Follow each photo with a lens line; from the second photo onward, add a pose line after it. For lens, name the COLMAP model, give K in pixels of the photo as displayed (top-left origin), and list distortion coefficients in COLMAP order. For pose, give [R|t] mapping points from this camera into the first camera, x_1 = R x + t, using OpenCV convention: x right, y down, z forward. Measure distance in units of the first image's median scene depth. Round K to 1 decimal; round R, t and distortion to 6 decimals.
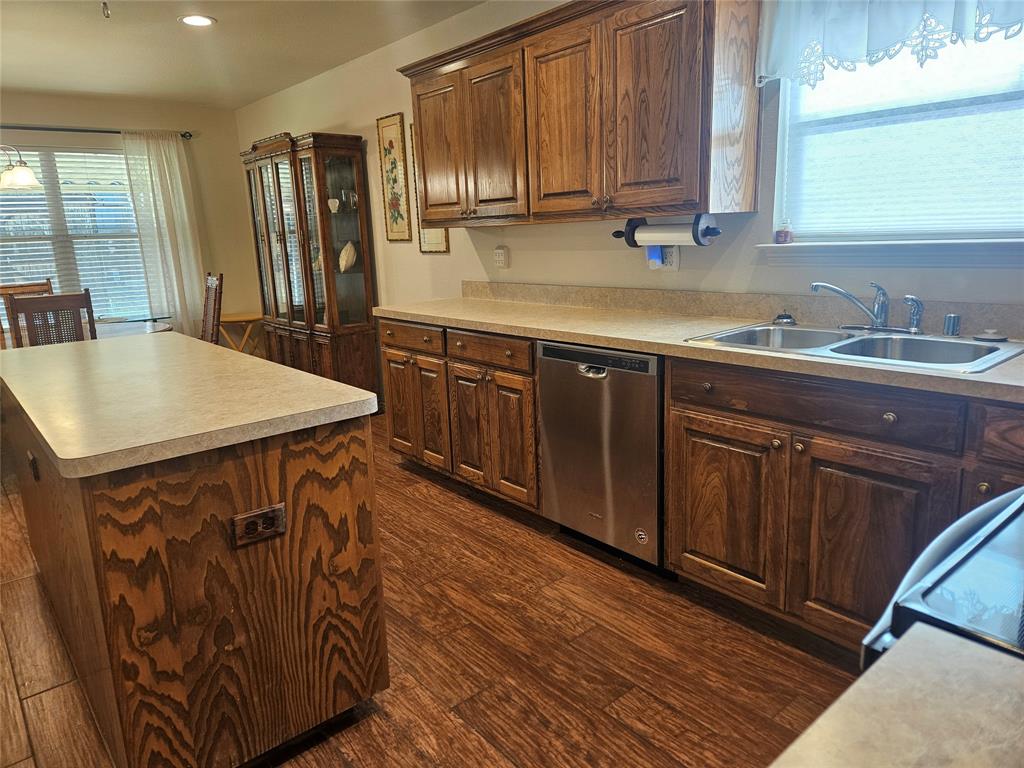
lens RADIAL K [[686.7, 0, 512.0], [0, 686.7, 384.0], [0, 0, 1]] dist [0.091722, -0.081085]
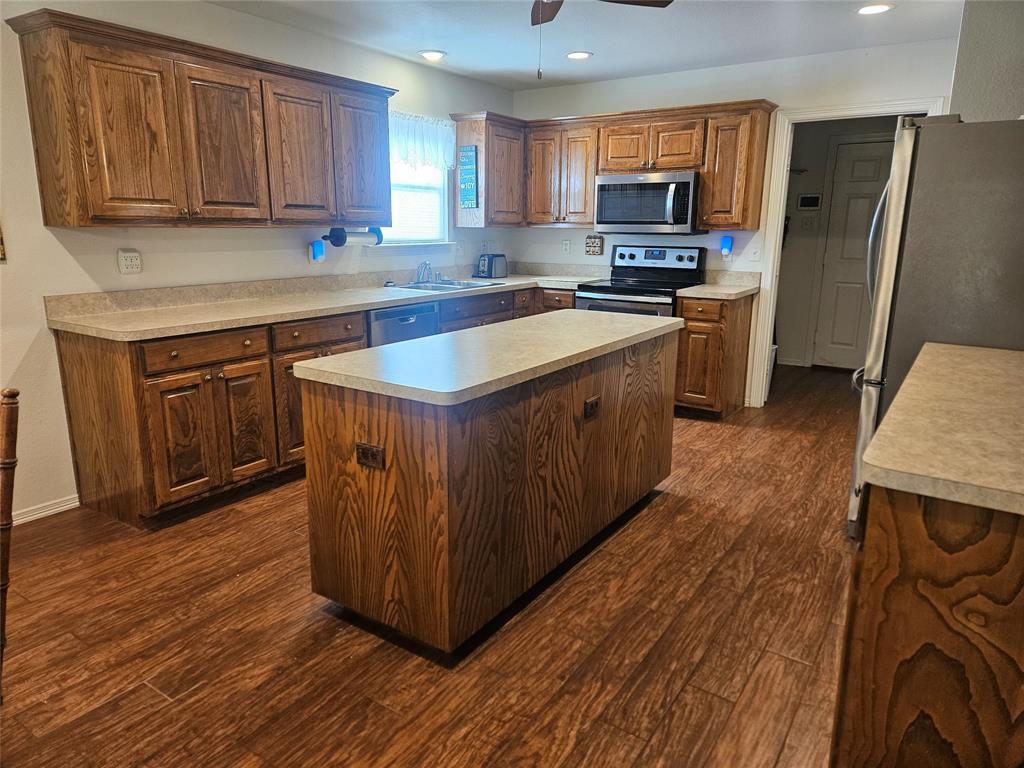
lens RADIAL K [[686.7, 0, 512.0], [0, 686.7, 384.0], [0, 0, 1]] dist [0.091722, -0.081085]
pose [[-0.285812, -0.184108, 0.940434, -1.400737], [0.211332, 0.945100, 0.249248, -0.212237], [-0.934693, 0.269981, -0.231213, 1.079959]]
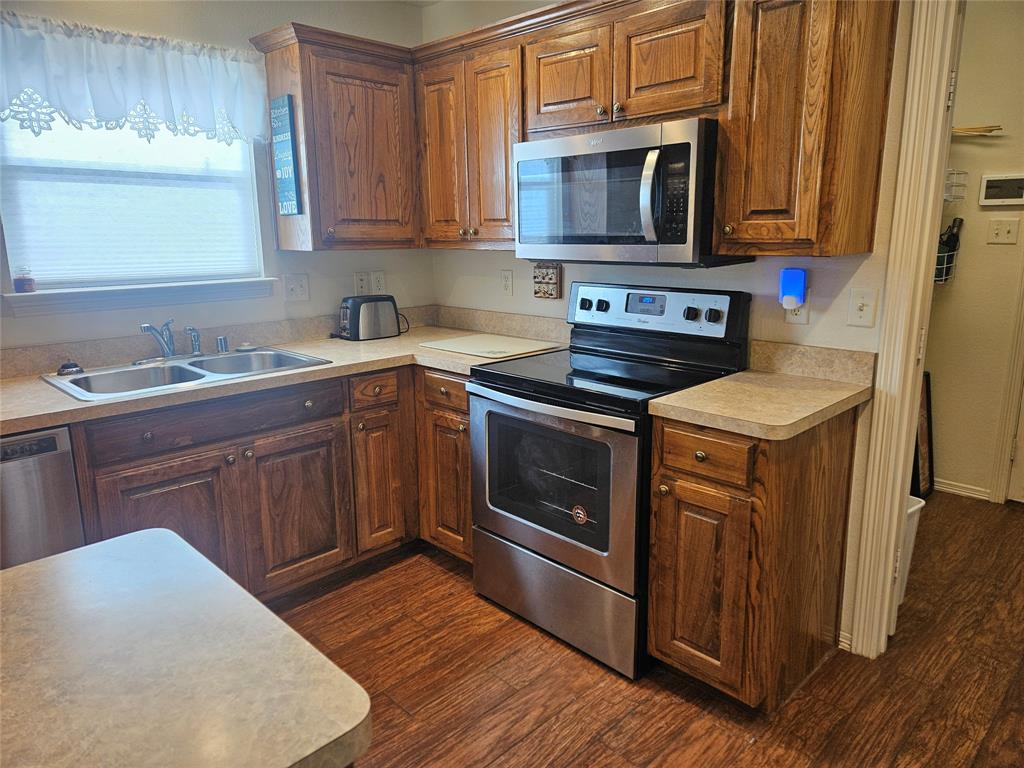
lens RADIAL K [[691.8, 0, 513.1], [0, 691.8, 379.5], [0, 0, 1]] dist [0.084749, -0.076540]
pose [[-0.091088, -0.172681, 0.980757, -0.561546], [0.230699, 0.954401, 0.189467, -0.109971], [-0.968752, 0.243517, -0.047097, 0.411320]]
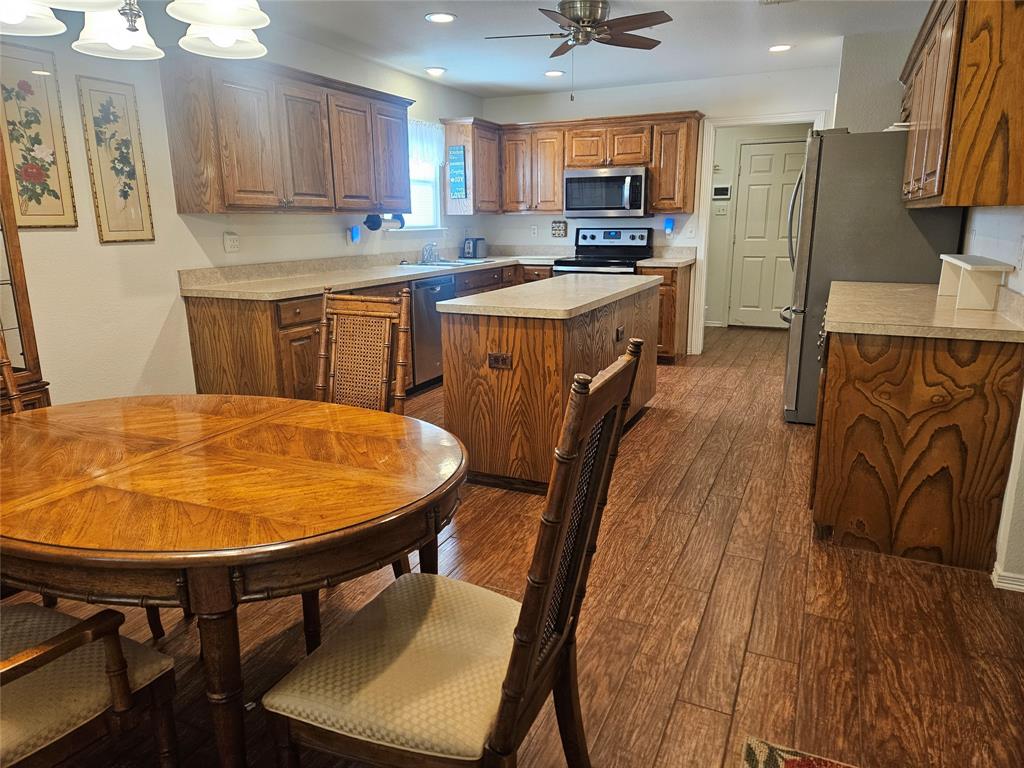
lens RADIAL K [[687.9, 0, 519.5], [0, 687.9, 389.6], [0, 0, 1]] dist [0.089702, -0.086430]
pose [[-0.437968, -0.176186, 0.881557, -1.675757], [0.219427, 0.929998, 0.294882, -0.263734], [-0.871800, 0.322586, -0.368649, 1.480307]]
